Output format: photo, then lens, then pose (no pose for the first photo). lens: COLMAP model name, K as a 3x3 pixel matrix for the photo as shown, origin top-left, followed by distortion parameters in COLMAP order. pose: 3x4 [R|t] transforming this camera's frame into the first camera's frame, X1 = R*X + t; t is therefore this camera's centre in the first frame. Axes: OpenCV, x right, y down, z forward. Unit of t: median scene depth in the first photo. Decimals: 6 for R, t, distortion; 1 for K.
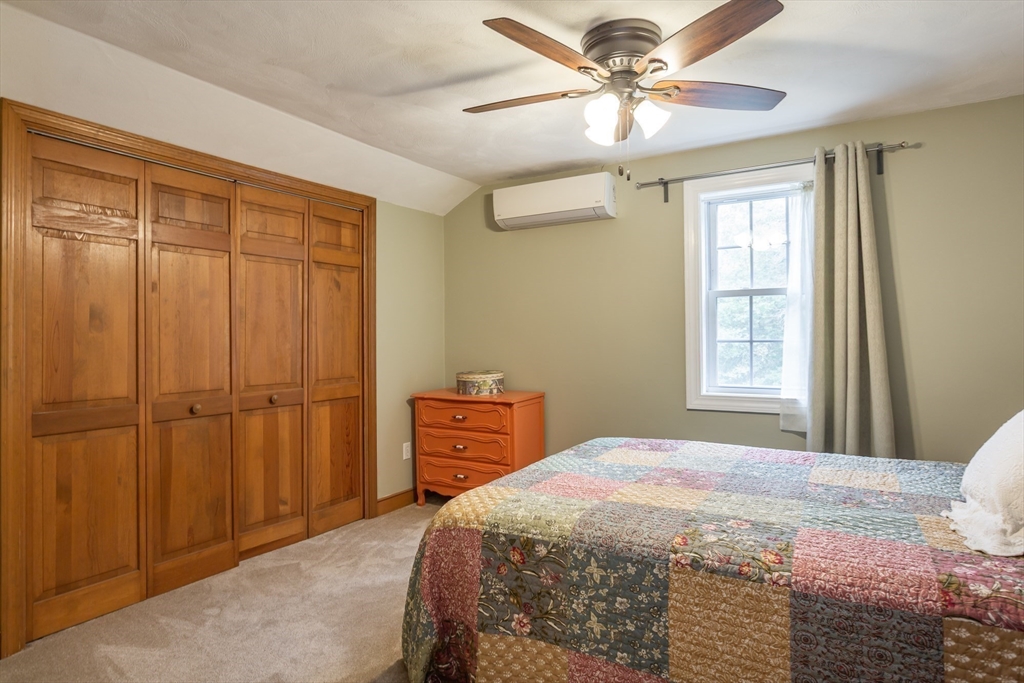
lens RADIAL K [[589.0, 0, 508.4], [0, 589.0, 336.5], [0, 0, 1]] dist [-0.003377, 0.001275]
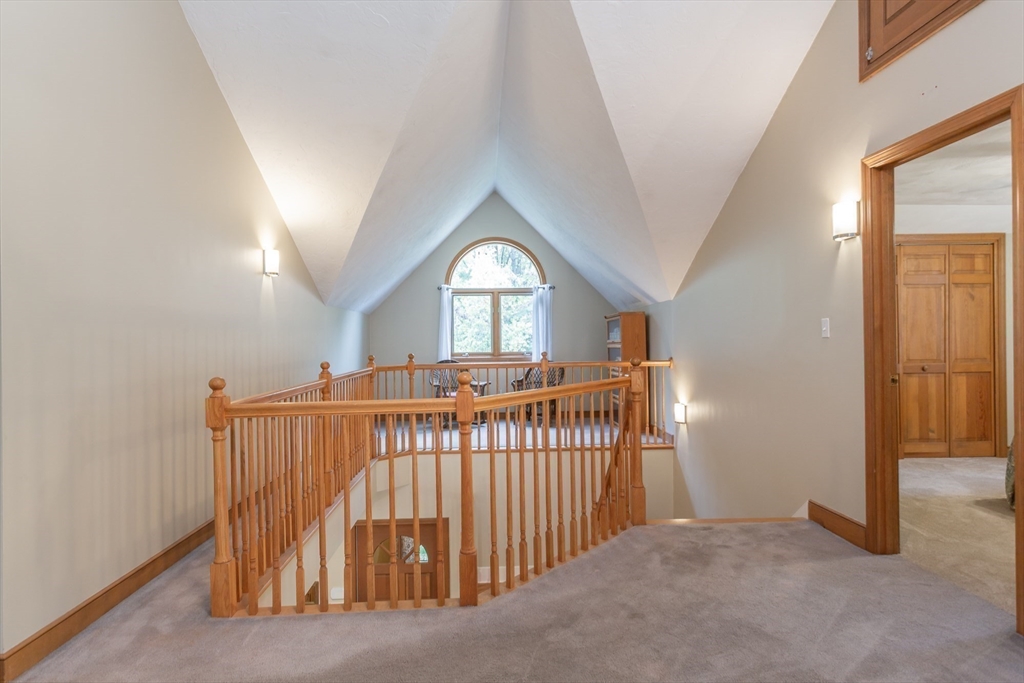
lens RADIAL K [[589.0, 0, 508.2], [0, 589.0, 340.4], [0, 0, 1]] dist [-0.003377, 0.001275]
pose [[0.562085, -0.001519, -0.827078, 0.307963], [0.008350, 0.999958, 0.003838, 0.009281], [0.827037, -0.009064, 0.562074, -0.887934]]
